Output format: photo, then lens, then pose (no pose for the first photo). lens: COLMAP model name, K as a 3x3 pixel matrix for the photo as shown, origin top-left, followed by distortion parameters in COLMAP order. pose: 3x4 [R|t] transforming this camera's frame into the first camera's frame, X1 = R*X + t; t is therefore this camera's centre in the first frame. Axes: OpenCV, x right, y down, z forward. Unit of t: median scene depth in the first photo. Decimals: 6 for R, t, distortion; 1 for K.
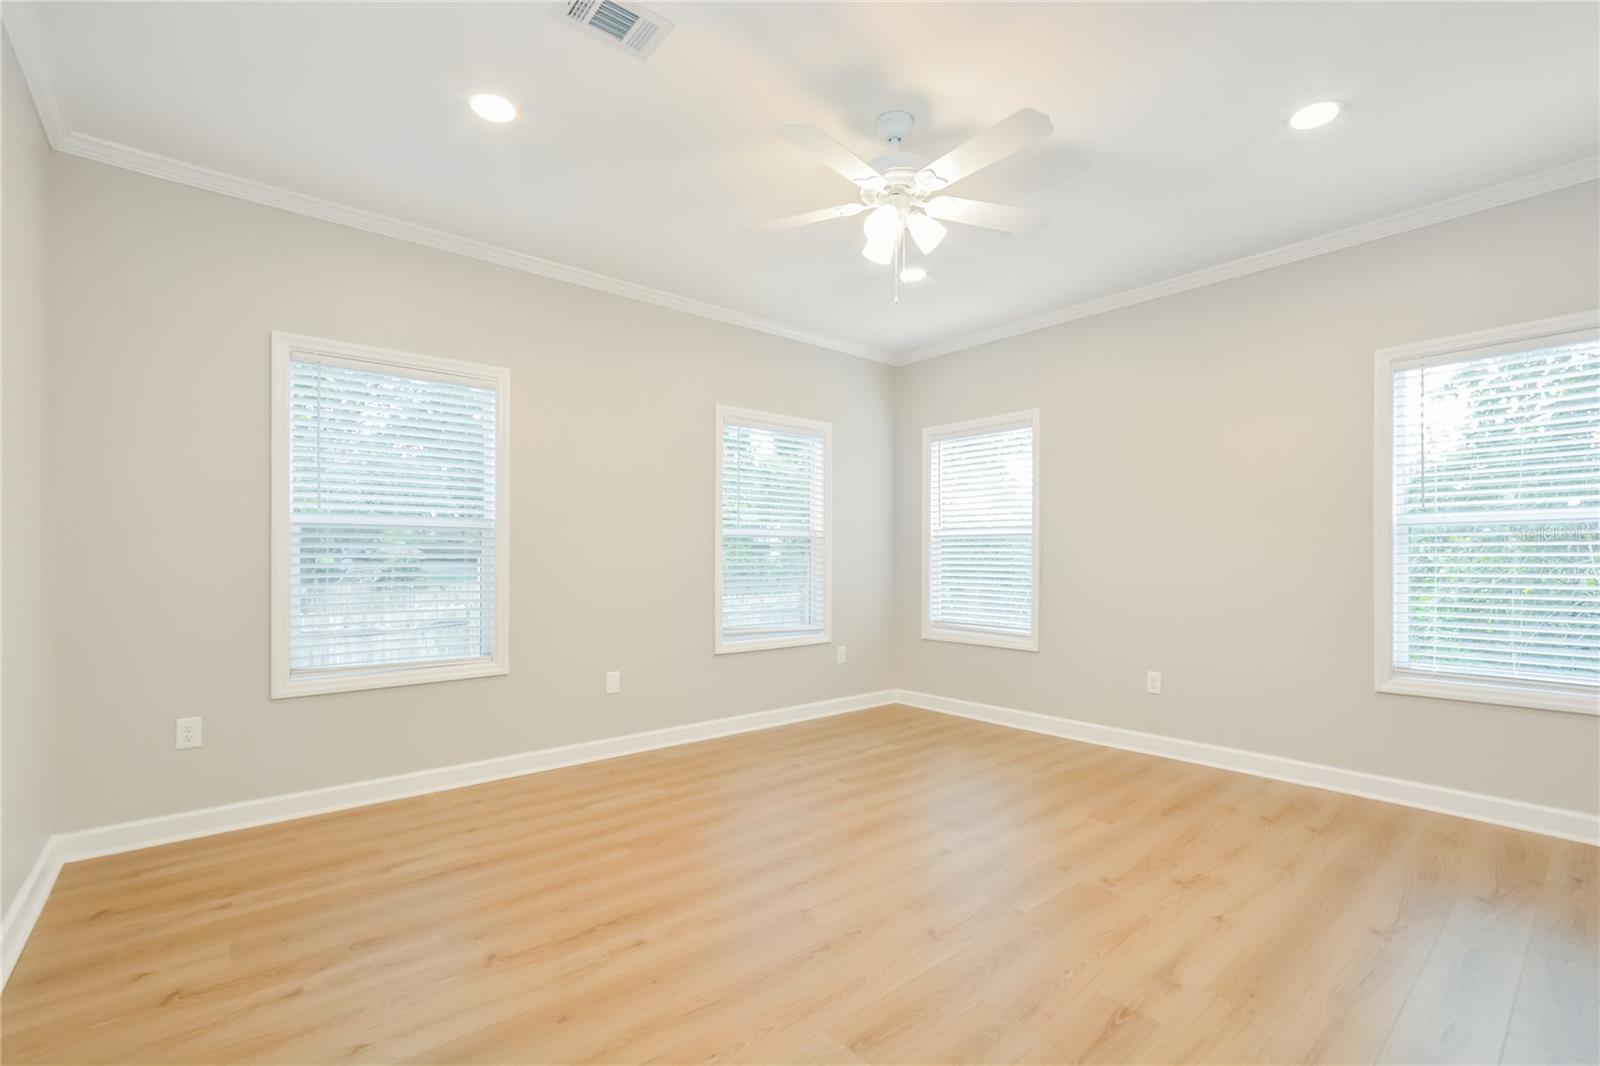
lens RADIAL K [[703.4, 0, 800.8], [0, 703.4, 559.3], [0, 0, 1]] dist [-0.000077, -0.000018]
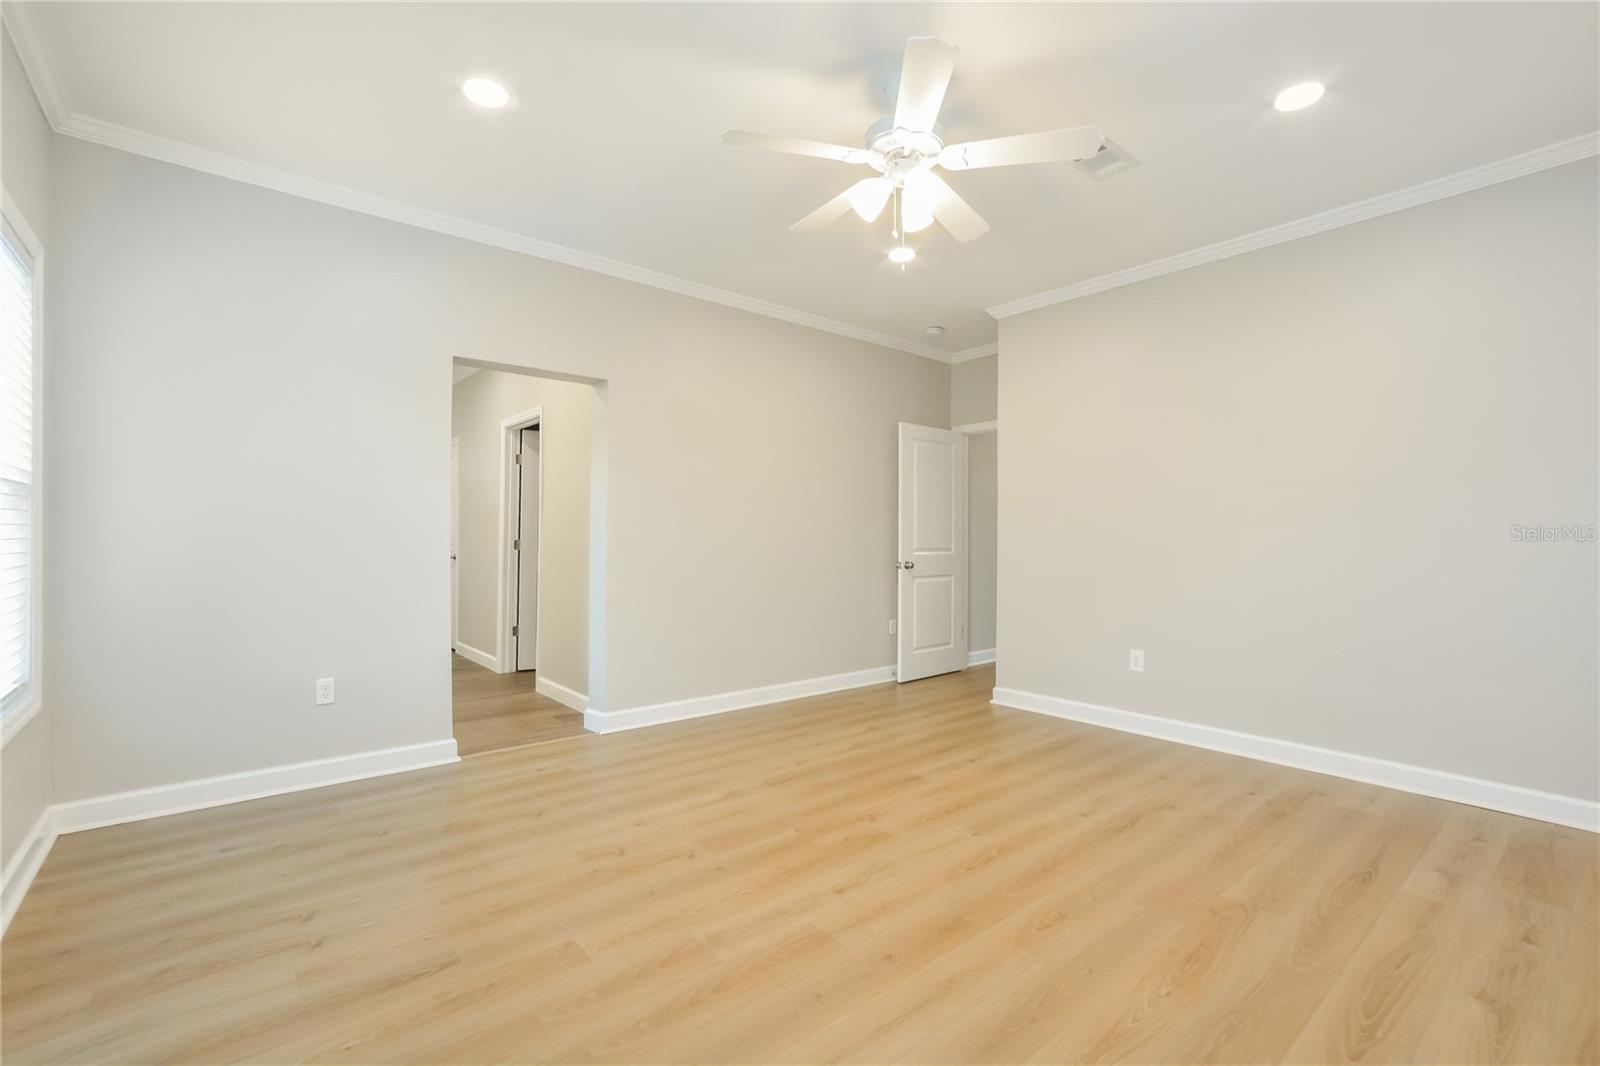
lens RADIAL K [[693.3, 0, 800.0], [0, 693.3, 533.0], [0, 0, 1]] dist [0.000024, 0.000006]
pose [[-0.999990, -0.004243, 0.001720, 0.260703], [-0.004250, 0.999982, -0.004293, -0.001673], [-0.001701, -0.004300, -0.999989, 1.871641]]
